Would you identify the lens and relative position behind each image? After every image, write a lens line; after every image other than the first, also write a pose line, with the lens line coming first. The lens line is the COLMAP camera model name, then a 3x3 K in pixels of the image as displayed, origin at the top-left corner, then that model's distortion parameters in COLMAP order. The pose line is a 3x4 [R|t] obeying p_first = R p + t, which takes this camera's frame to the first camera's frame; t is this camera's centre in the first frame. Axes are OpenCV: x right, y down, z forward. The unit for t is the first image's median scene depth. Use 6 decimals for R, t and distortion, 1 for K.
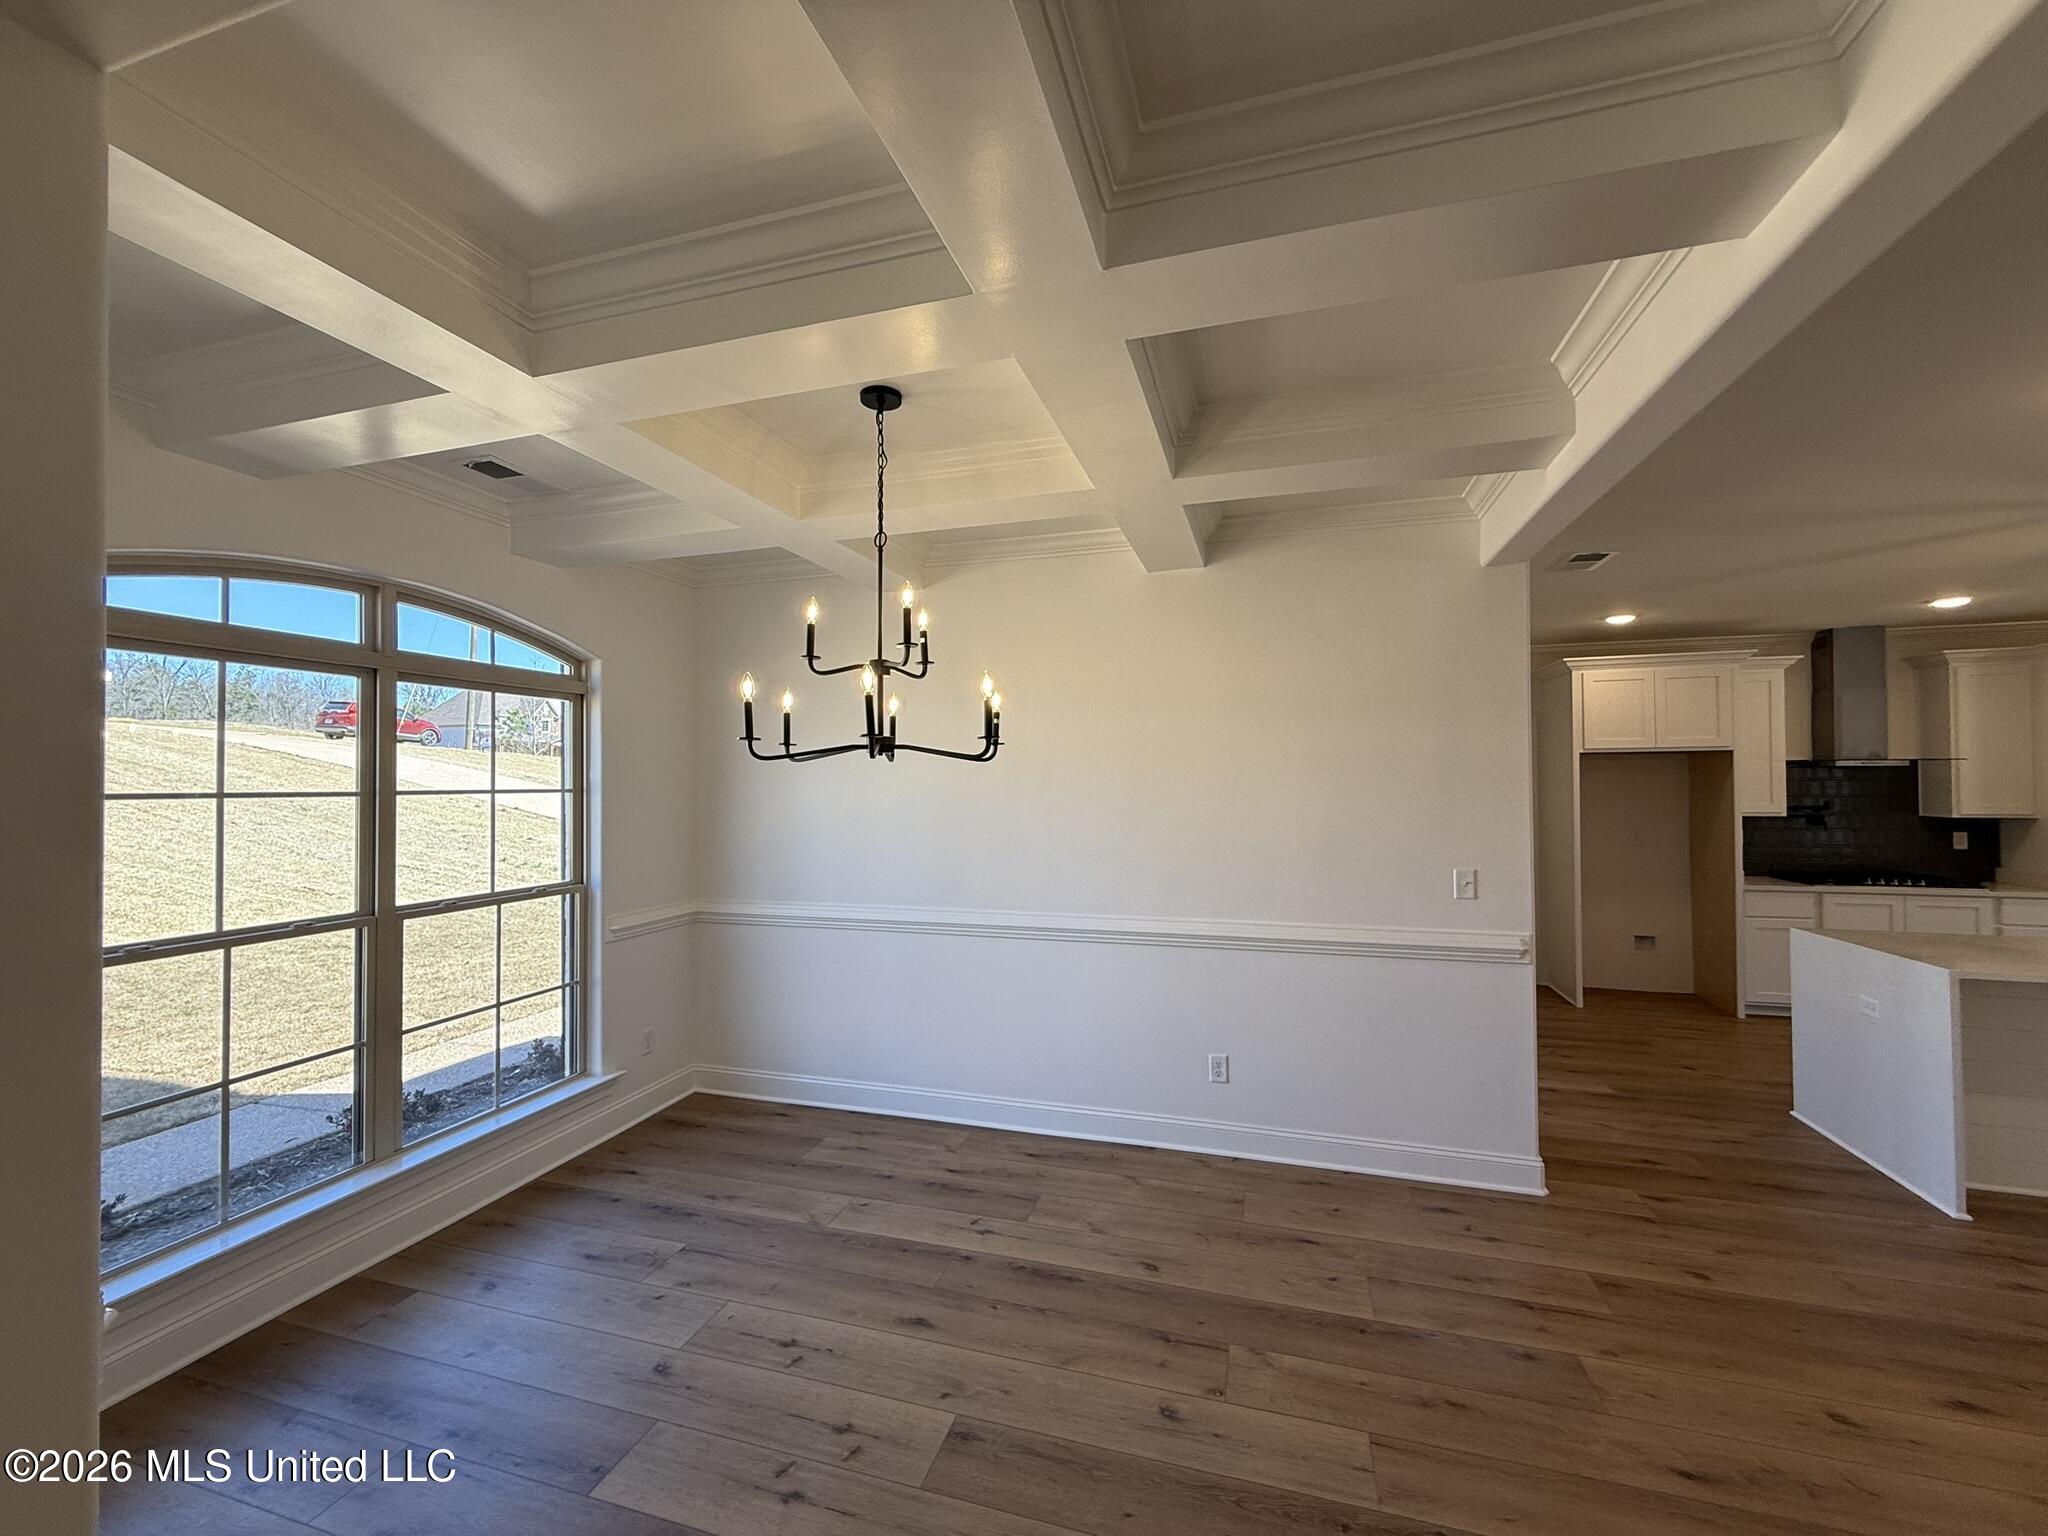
lens RADIAL K [[817.2, 0, 1021.2], [0, 817.2, 769.7], [0, 0, 1]] dist [0.001249, 0.000011]
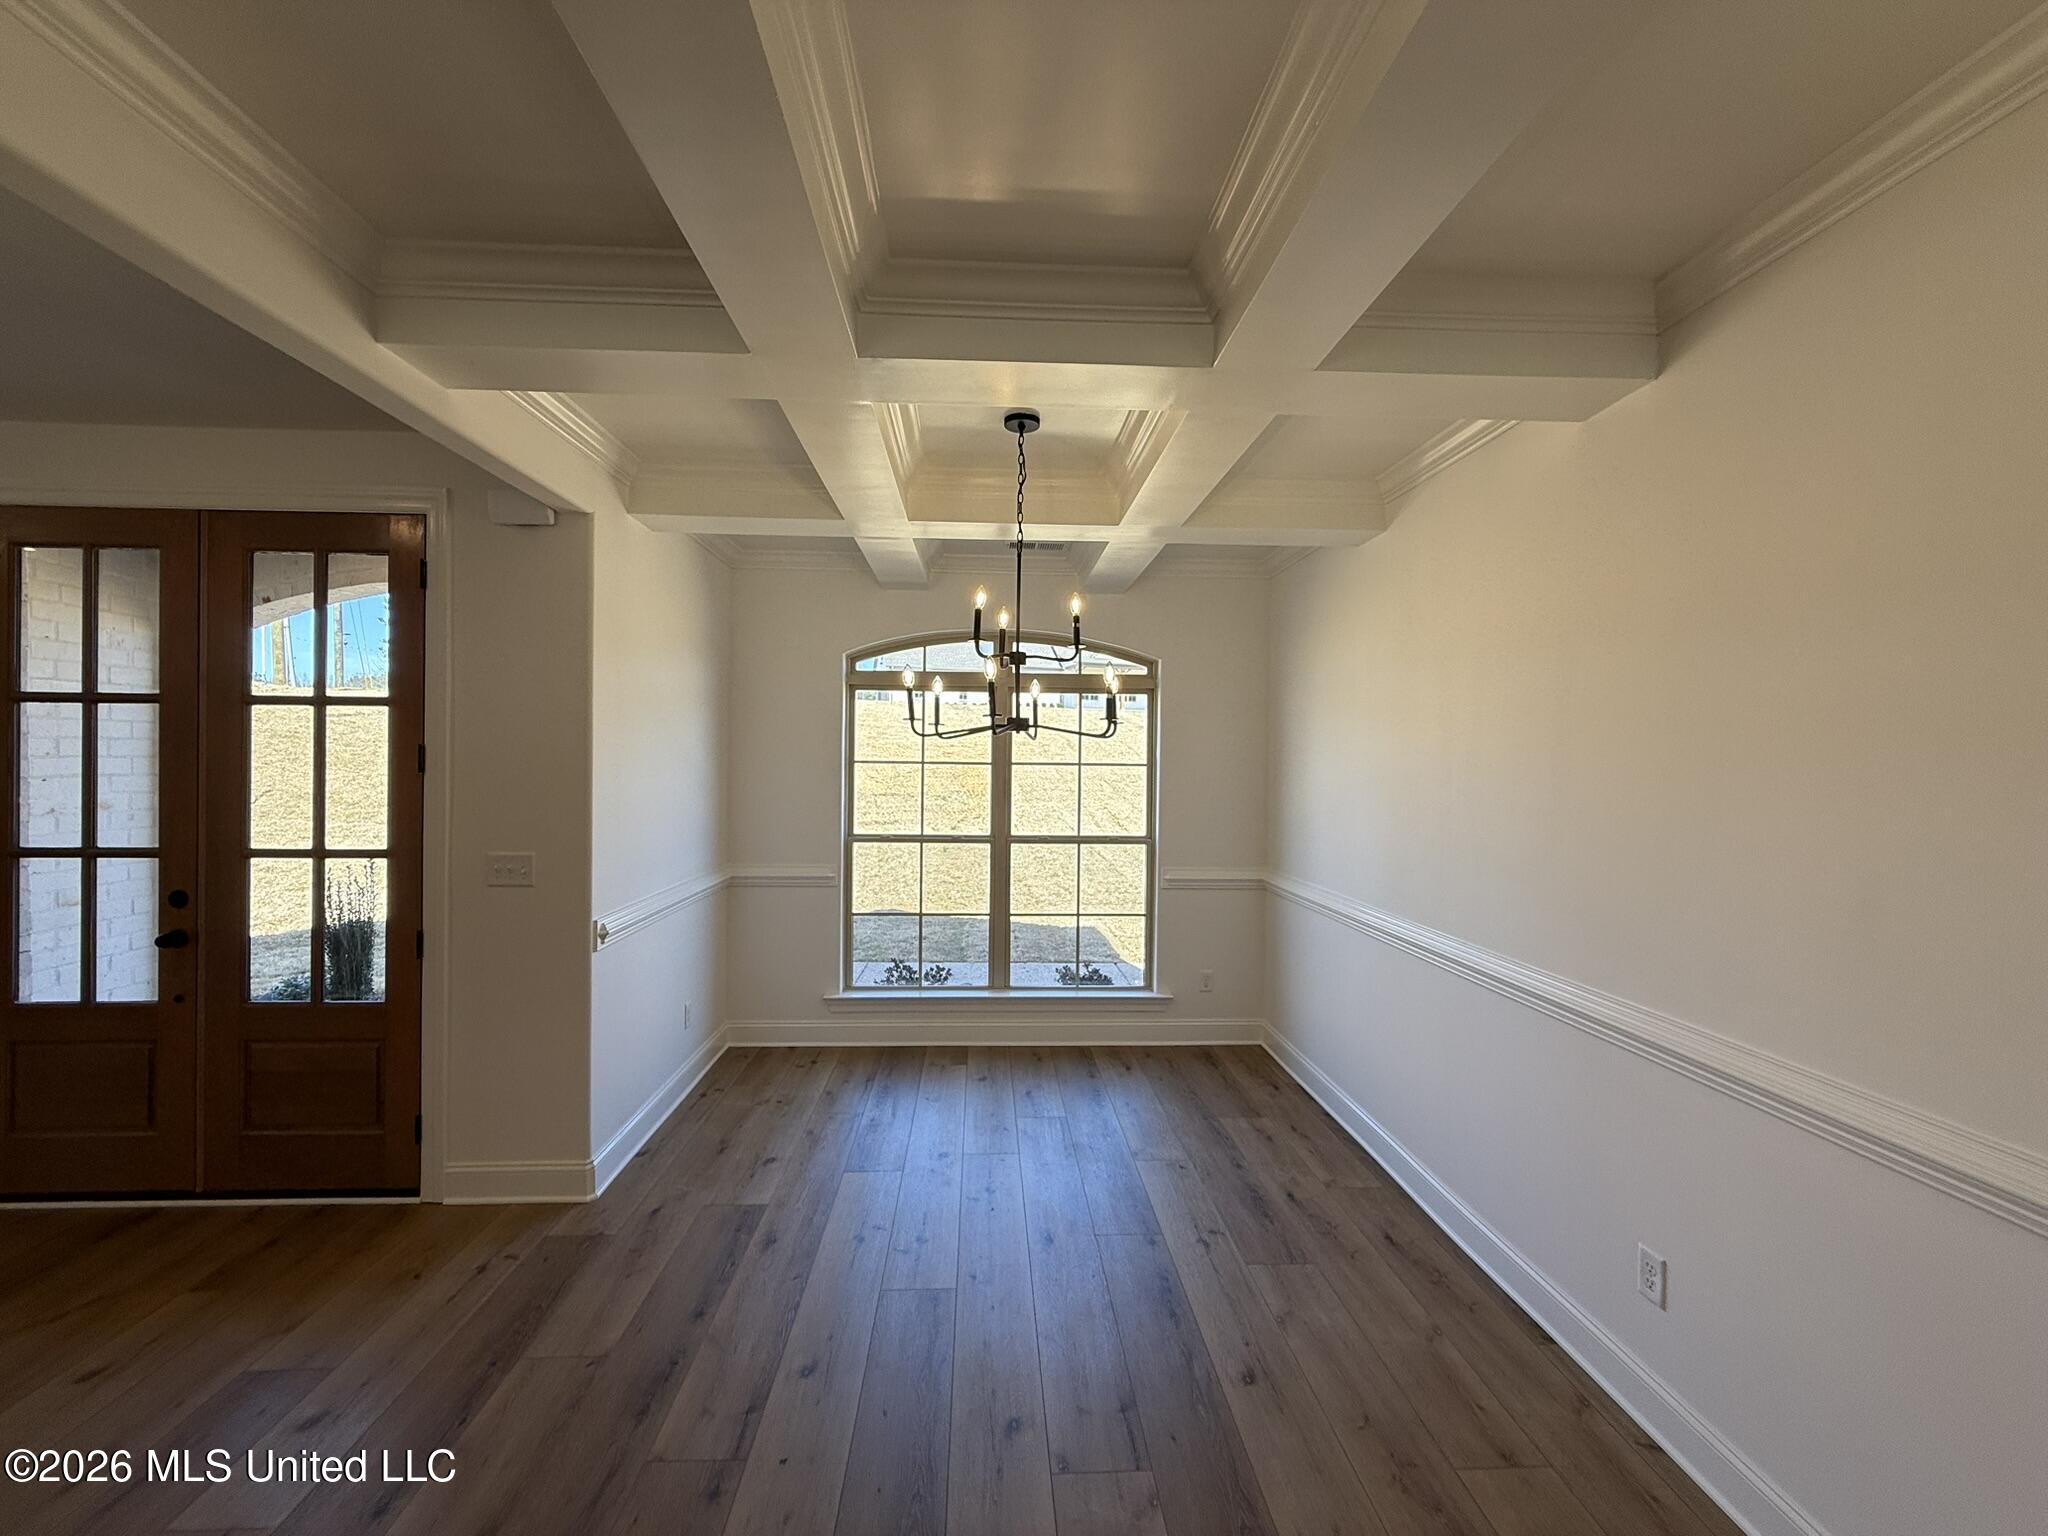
lens RADIAL K [[817.2, 0, 1021.2], [0, 817.2, 769.7], [0, 0, 1]] dist [0.001249, 0.000011]
pose [[0.336982, 0.018127, -0.941336, 0.596644], [0.003440, 0.999784, 0.020484, 0.006378], [0.941505, -0.010141, 0.336847, 0.394467]]
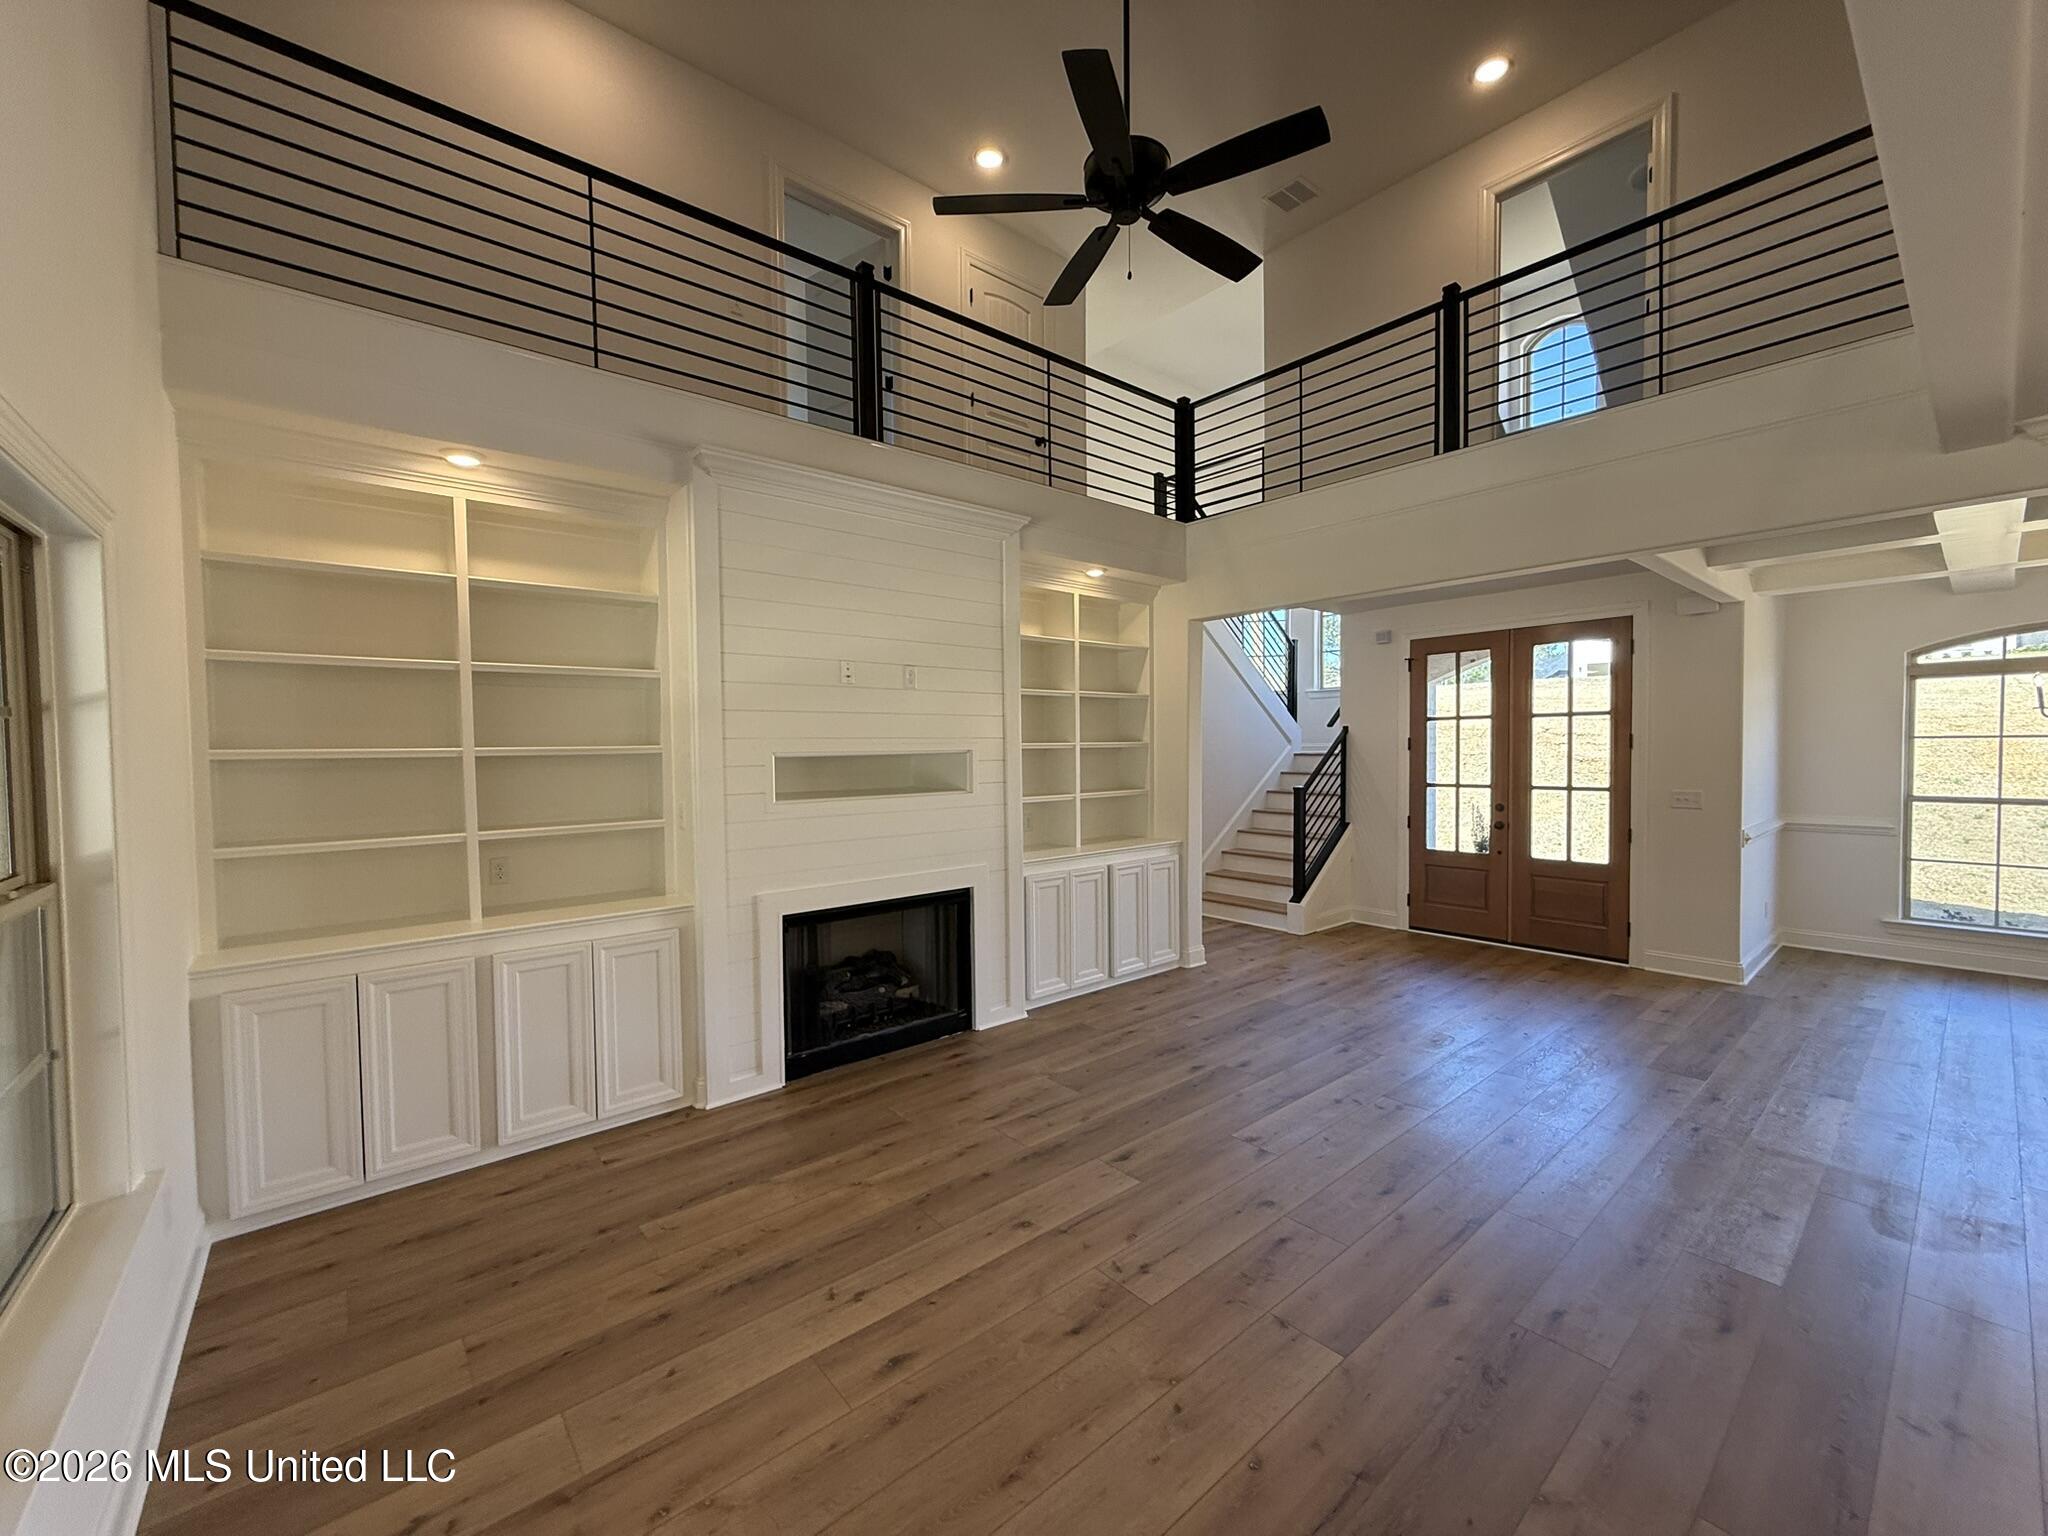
lens RADIAL K [[814.8, 0, 1017.7], [0, 814.8, 769.5], [0, 0, 1]] dist [0.000310, 0.000291]
pose [[-0.546108, 0.036731, -0.836909, 1.583291], [0.030055, 0.999254, 0.024244, -0.008662], [0.837175, -0.011913, -0.546805, -0.013863]]
